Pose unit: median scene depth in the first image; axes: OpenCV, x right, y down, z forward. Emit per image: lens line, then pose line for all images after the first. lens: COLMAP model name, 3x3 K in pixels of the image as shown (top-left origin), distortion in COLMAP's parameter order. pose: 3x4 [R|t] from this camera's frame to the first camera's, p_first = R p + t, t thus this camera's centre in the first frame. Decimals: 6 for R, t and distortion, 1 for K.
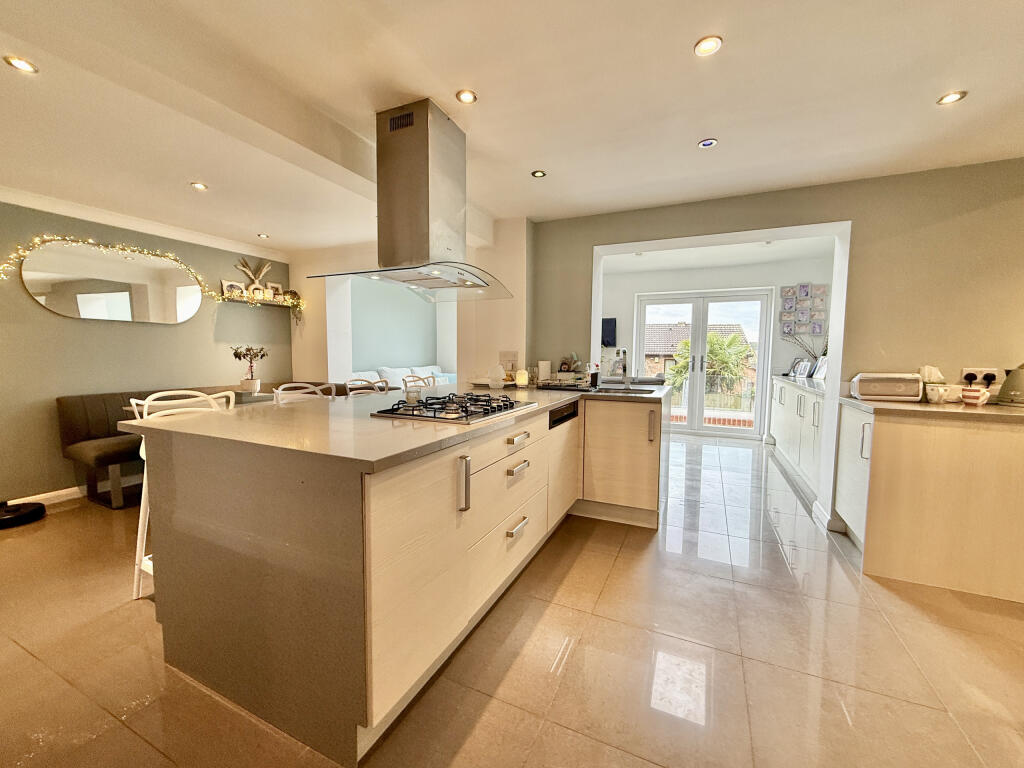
lens RADIAL K [[414.6, 0, 511.2], [0, 414.6, 384.9], [0, 0, 1]] dist [-0.001305, -0.000894]
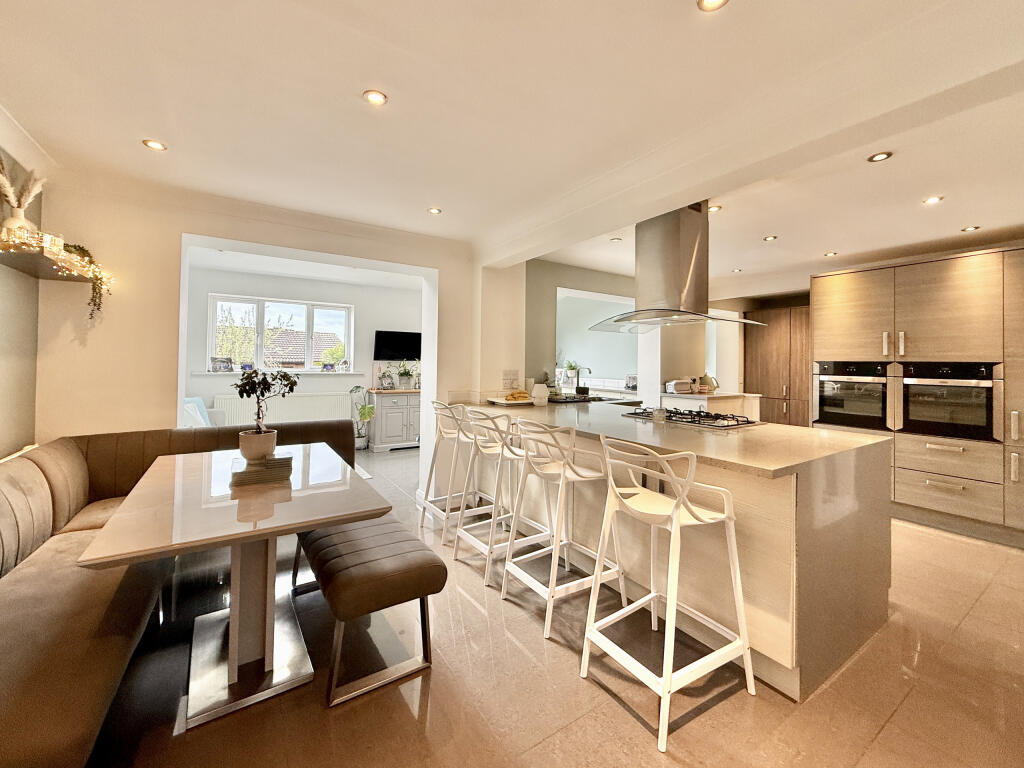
lens RADIAL K [[414.6, 0, 513.5], [0, 414.6, 357.1], [0, 0, 1]] dist [-0.001305, -0.000894]
pose [[0.522194, 0.010452, 0.852763, -0.750157], [0.057330, 0.997233, -0.047329, -0.052829], [-0.850897, 0.073603, 0.520150, 0.371933]]
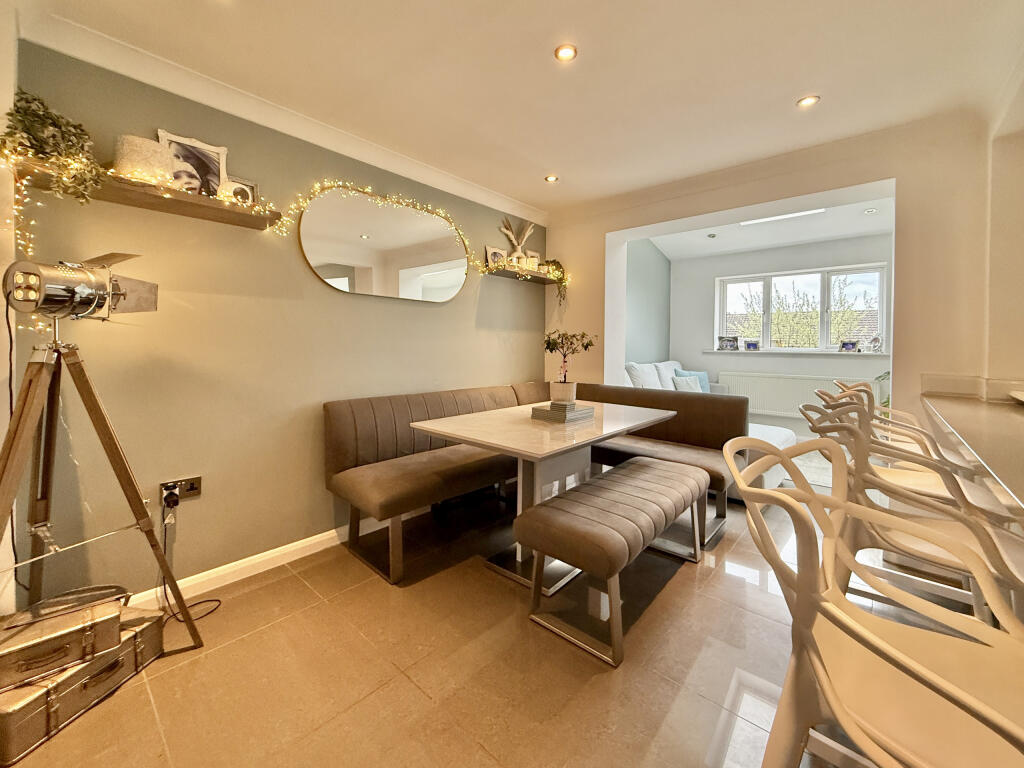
lens RADIAL K [[414.6, 0, 501.7], [0, 414.6, 347.4], [0, 0, 1]] dist [-0.001305, -0.000894]
pose [[0.956548, 0.003770, -0.291551, -0.448883], [-0.025087, 0.997272, -0.069414, -0.016811], [0.290495, 0.073713, 0.954033, 0.300656]]
